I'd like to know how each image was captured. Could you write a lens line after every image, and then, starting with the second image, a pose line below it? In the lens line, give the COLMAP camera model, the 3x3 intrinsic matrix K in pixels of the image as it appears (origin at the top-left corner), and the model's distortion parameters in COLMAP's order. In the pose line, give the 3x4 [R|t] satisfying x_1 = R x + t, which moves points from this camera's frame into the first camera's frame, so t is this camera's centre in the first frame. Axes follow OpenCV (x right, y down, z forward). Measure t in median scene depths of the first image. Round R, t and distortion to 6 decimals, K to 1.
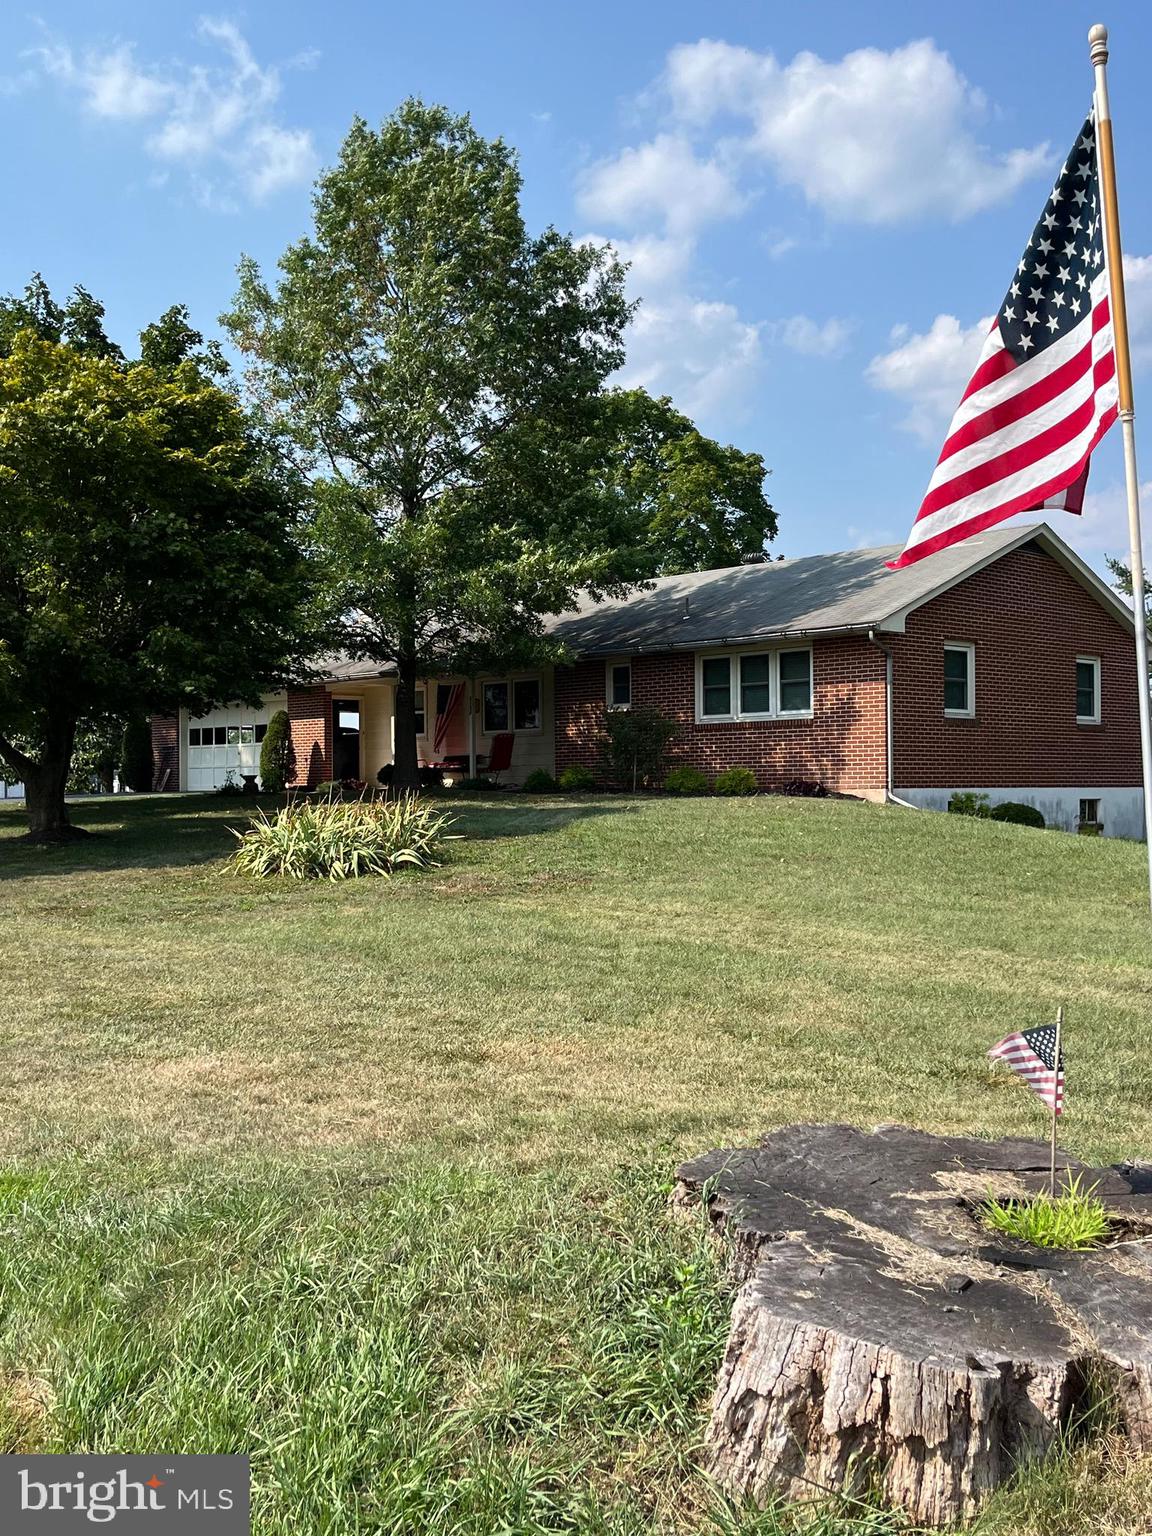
lens RADIAL K [[1561.2, 0, 576.0], [0, 1561.2, 768.0], [0, 0, 1]] dist [0.001433, 0.001034]
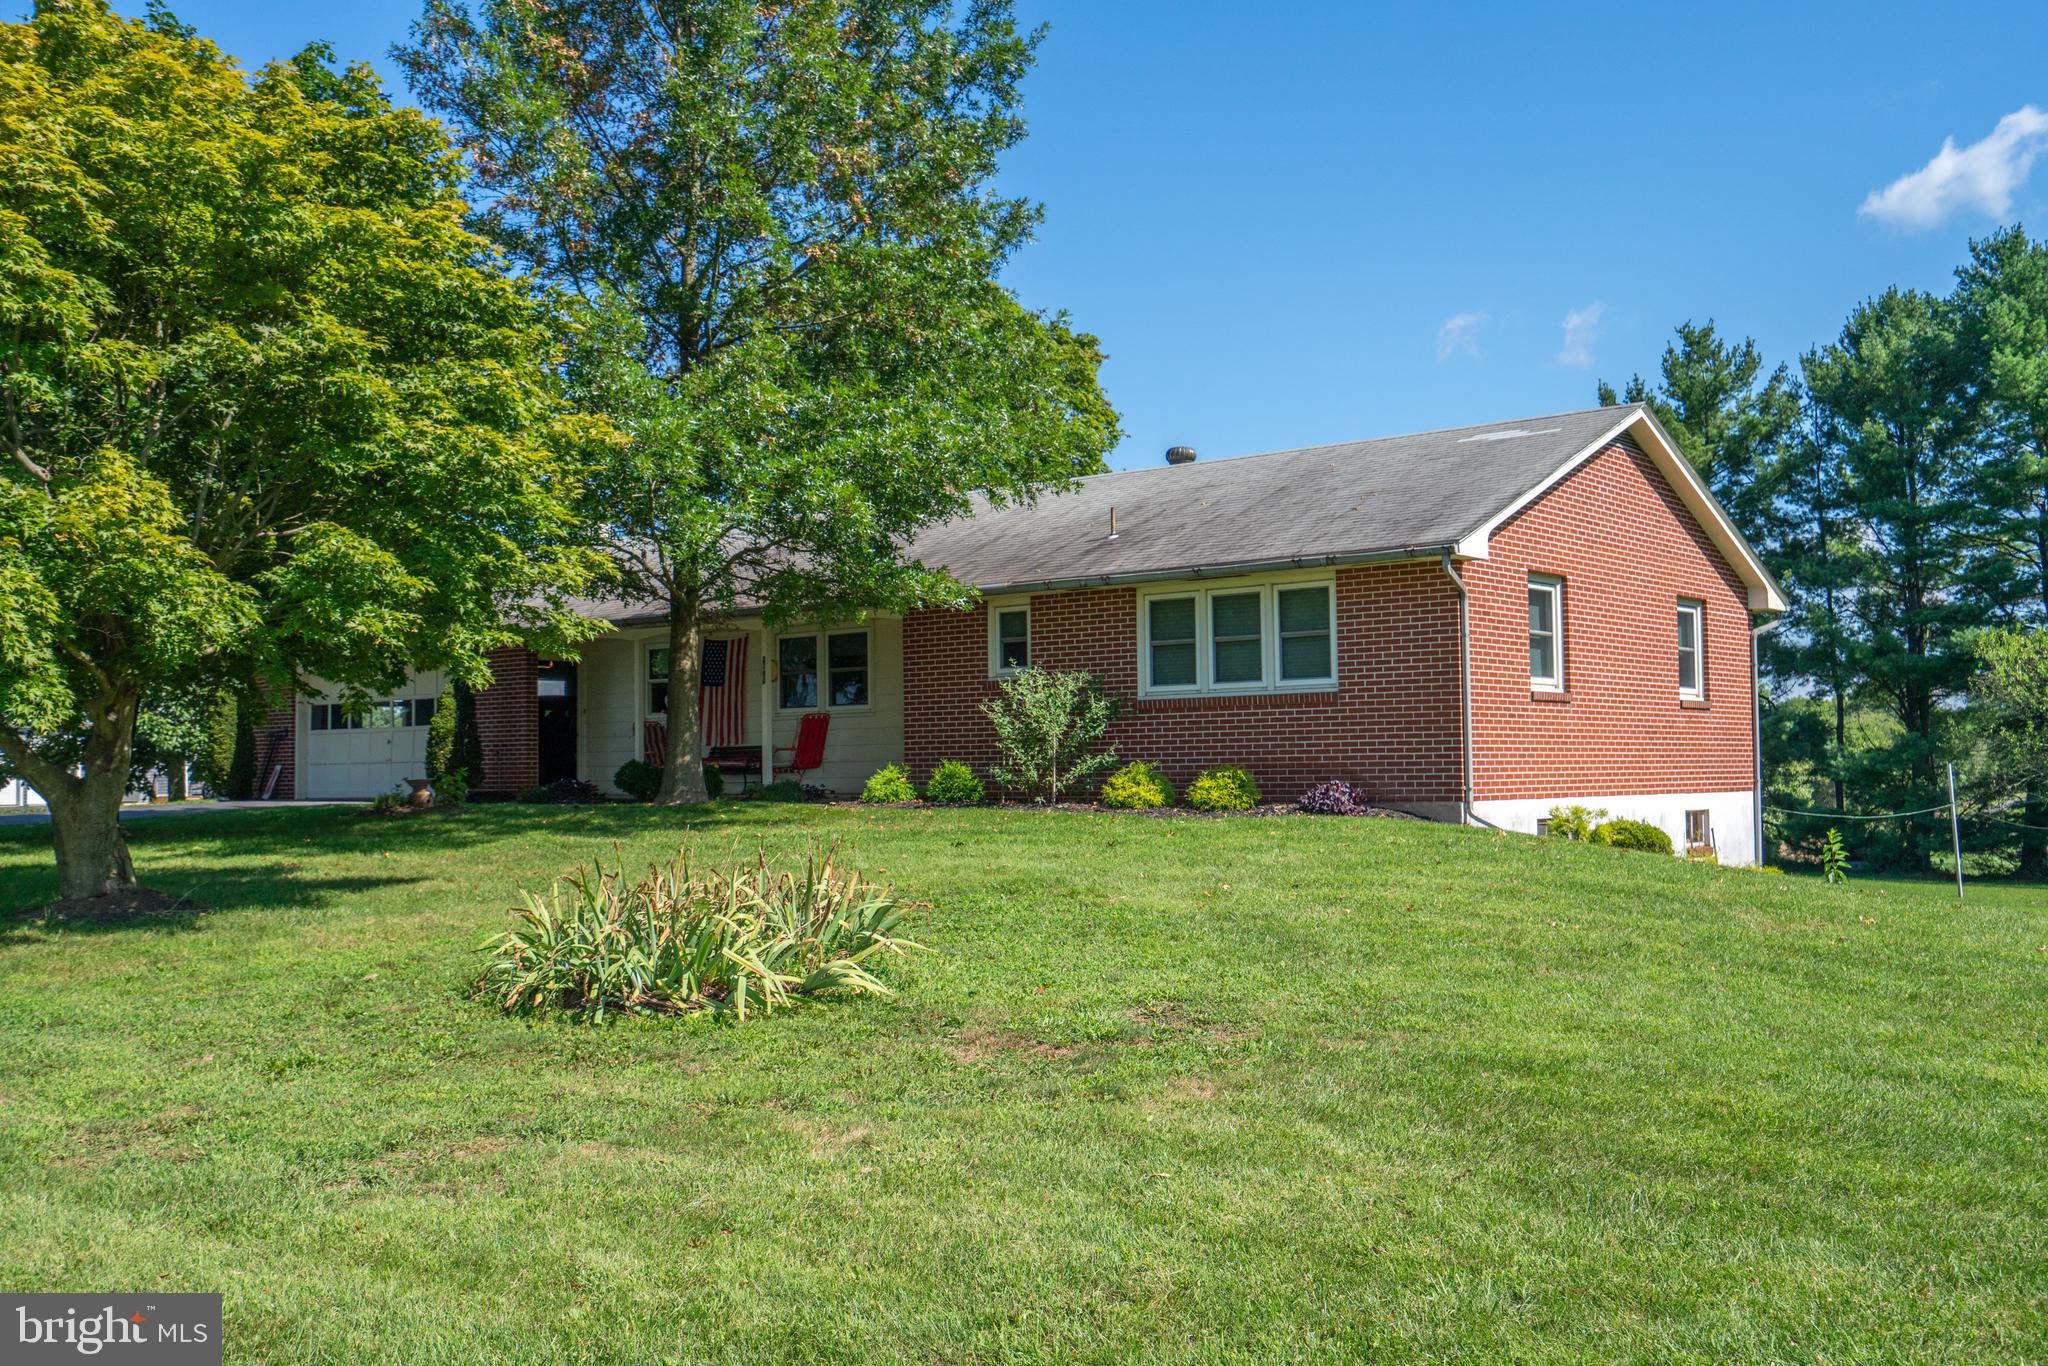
lens RADIAL K [[2034.0, 0, 1022.3], [0, 2034.0, 687.6], [0, 0, 1]] dist [0.023408, -0.020070]
pose [[0.994573, 0.000449, 0.104038, -0.059892], [0.002962, 0.999463, -0.032627, -0.005714], [-0.103997, 0.032758, 0.994038, 0.162559]]
